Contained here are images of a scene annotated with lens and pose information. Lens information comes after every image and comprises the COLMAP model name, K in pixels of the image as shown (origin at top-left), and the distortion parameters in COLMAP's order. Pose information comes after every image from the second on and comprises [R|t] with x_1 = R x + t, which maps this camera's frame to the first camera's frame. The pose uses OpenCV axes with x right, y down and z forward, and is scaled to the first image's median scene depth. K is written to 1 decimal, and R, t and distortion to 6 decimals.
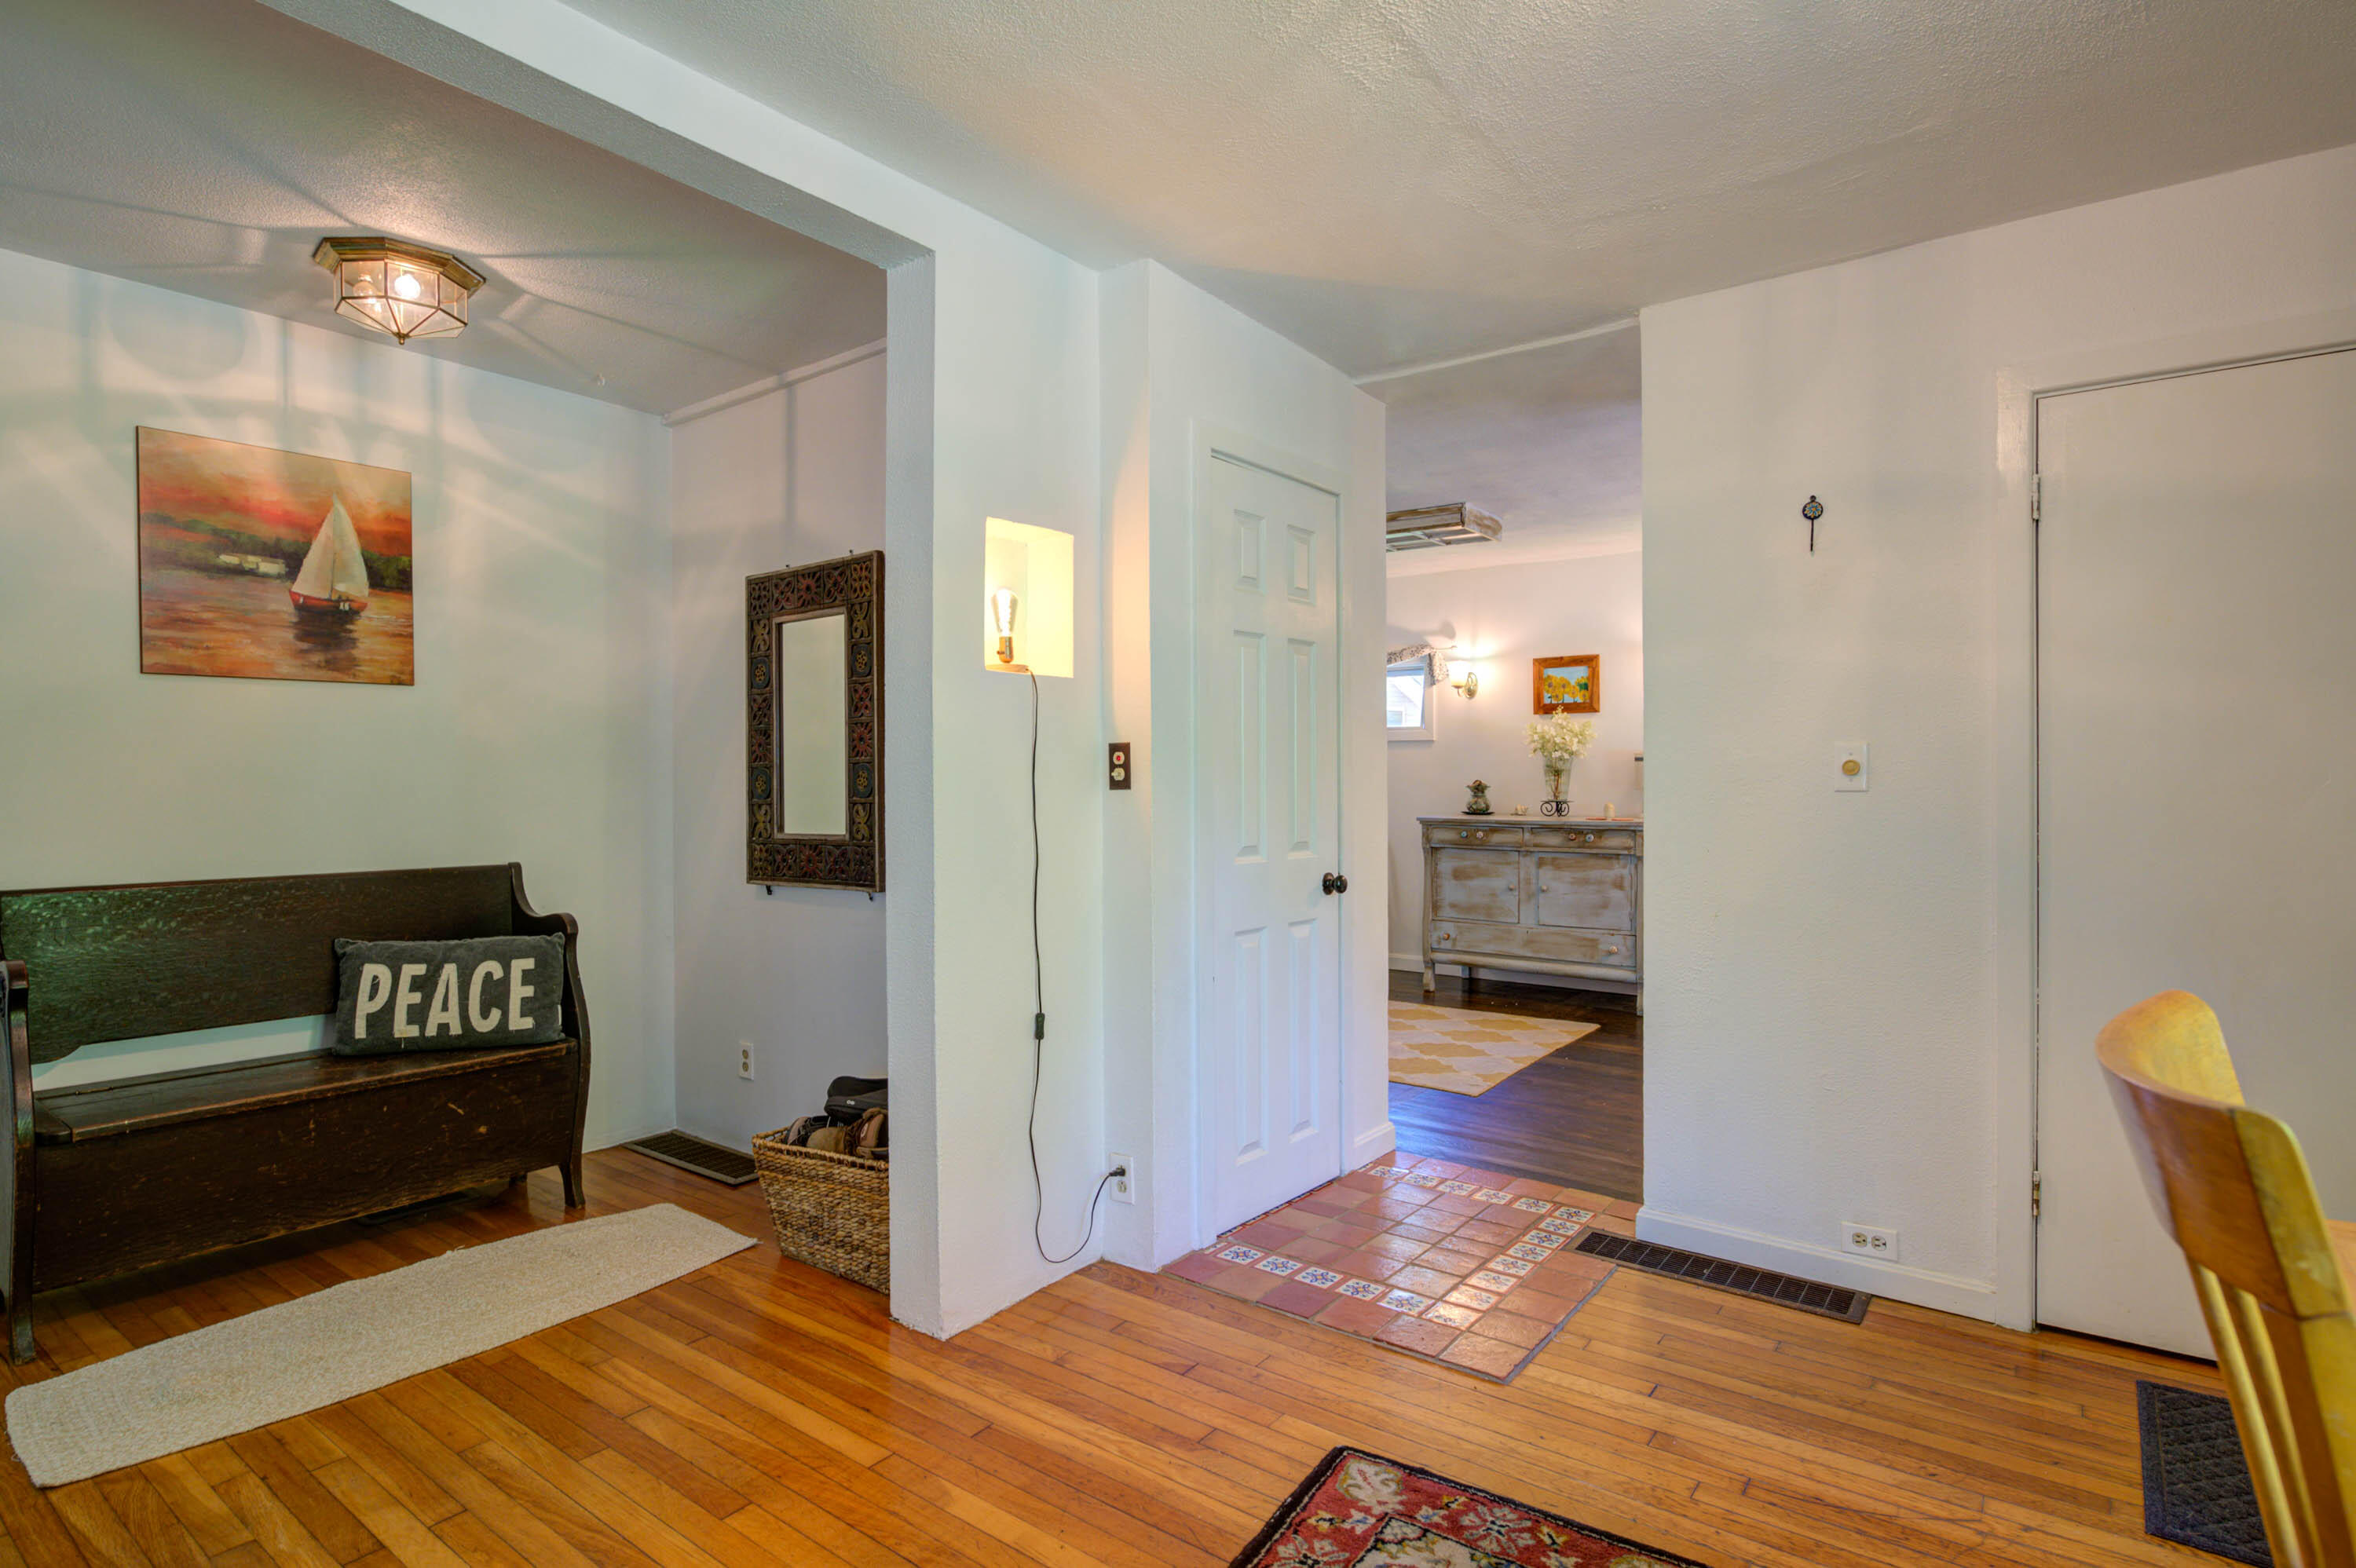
lens RADIAL K [[1212.2, 0, 1180.3], [0, 1212.2, 777.5], [0, 0, 1]] dist [0.000833, 0.000059]
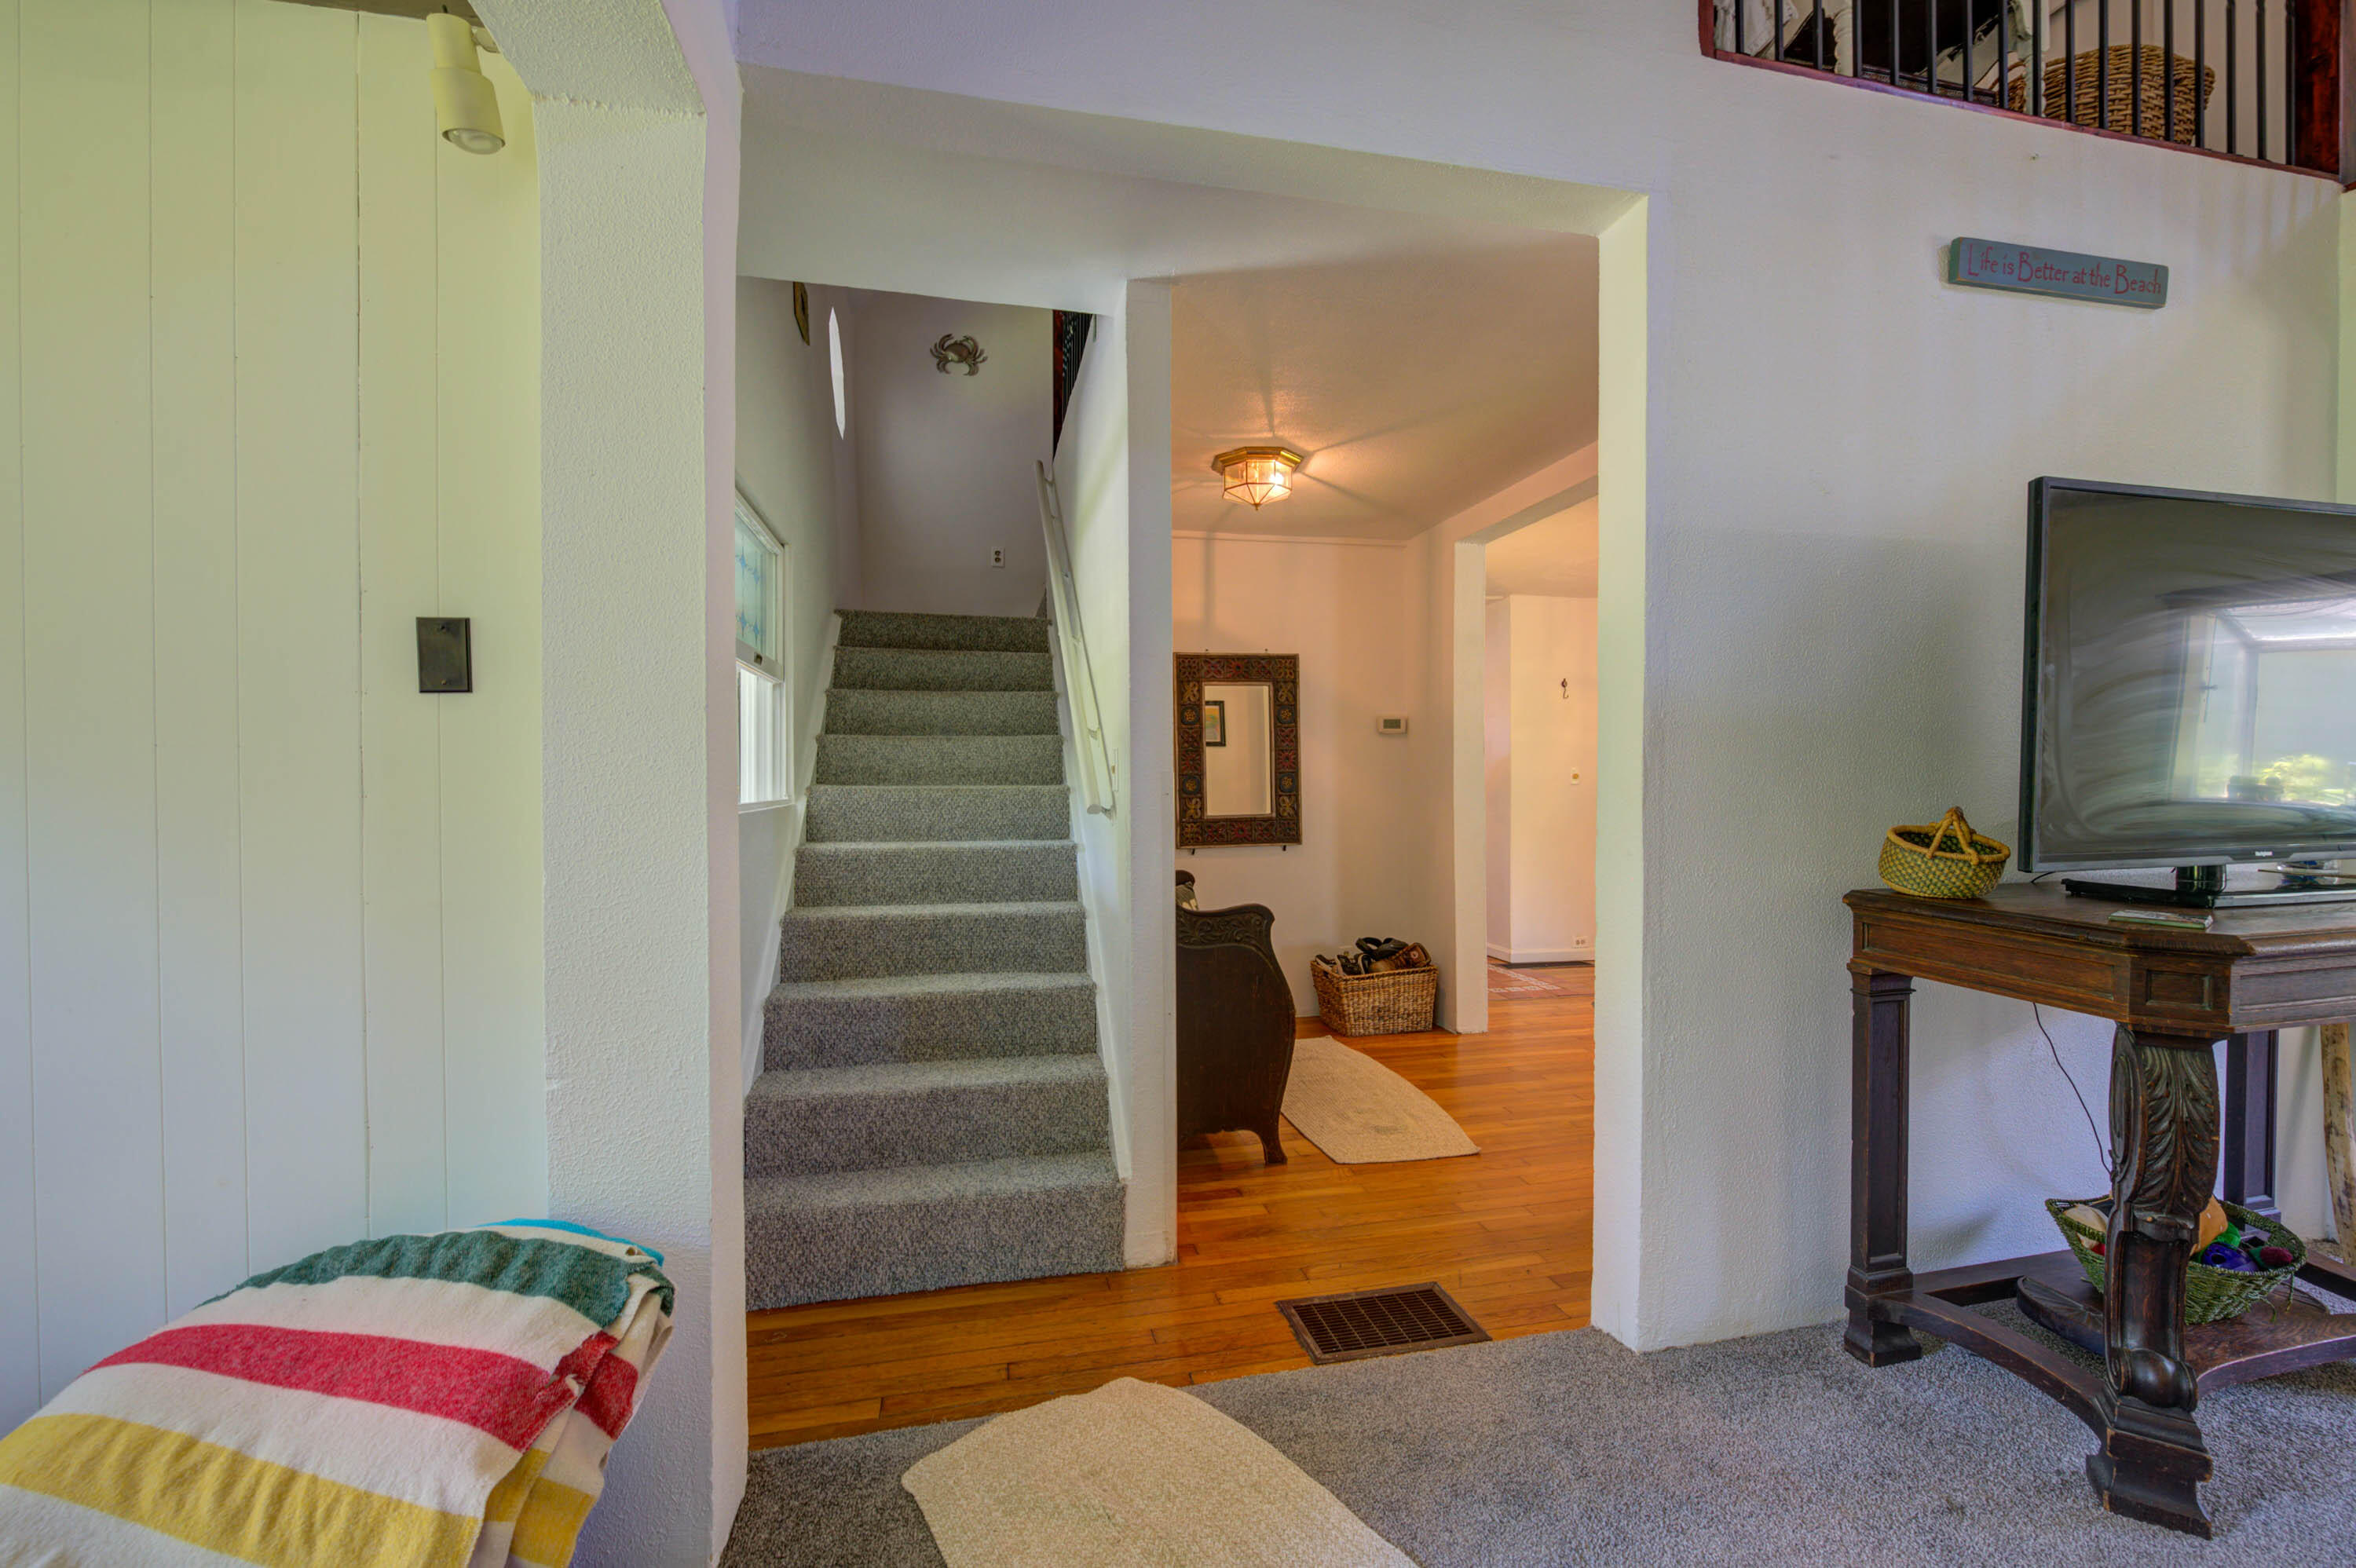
lens RADIAL K [[932.3, 0, 1174.1], [0, 932.3, 782.2], [0, 0, 1]] dist [0.000412, -0.000090]
pose [[0.649643, -0.004957, 0.760223, -1.392124], [0.002052, 0.999987, 0.004766, -0.004261], [-0.760237, -0.001536, 0.649645, 0.237959]]
